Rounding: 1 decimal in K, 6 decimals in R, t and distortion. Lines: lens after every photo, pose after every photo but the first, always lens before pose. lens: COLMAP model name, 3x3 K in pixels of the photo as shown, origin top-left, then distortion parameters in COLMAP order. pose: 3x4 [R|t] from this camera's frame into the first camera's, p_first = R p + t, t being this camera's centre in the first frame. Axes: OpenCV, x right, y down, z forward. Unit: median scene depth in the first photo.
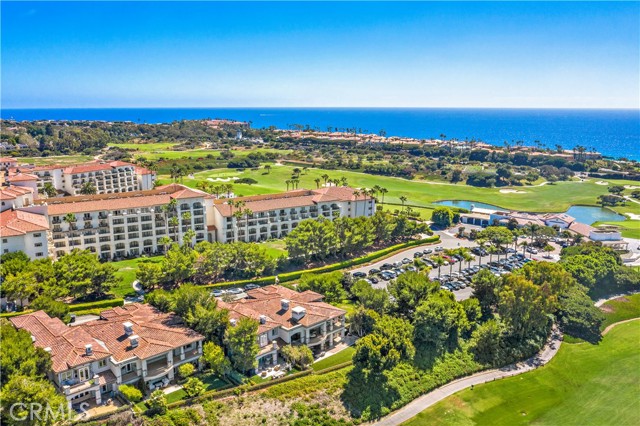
lens RADIAL K [[506.3, 0, 320.0], [0, 506.3, 213.0], [0, 0, 1]] dist [-0.034438, 0.010547]
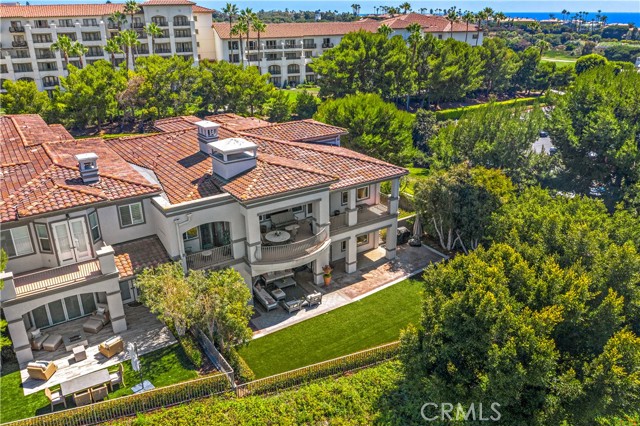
lens RADIAL K [[506.3, 0, 320.0], [0, 506.3, 213.0], [0, 0, 1]] dist [-0.034438, 0.010547]
pose [[0.984583, 0.051844, -0.167057, 0.037482], [-0.021213, 0.983408, 0.180166, 0.114988], [0.173626, -0.173844, 0.969346, 0.473254]]
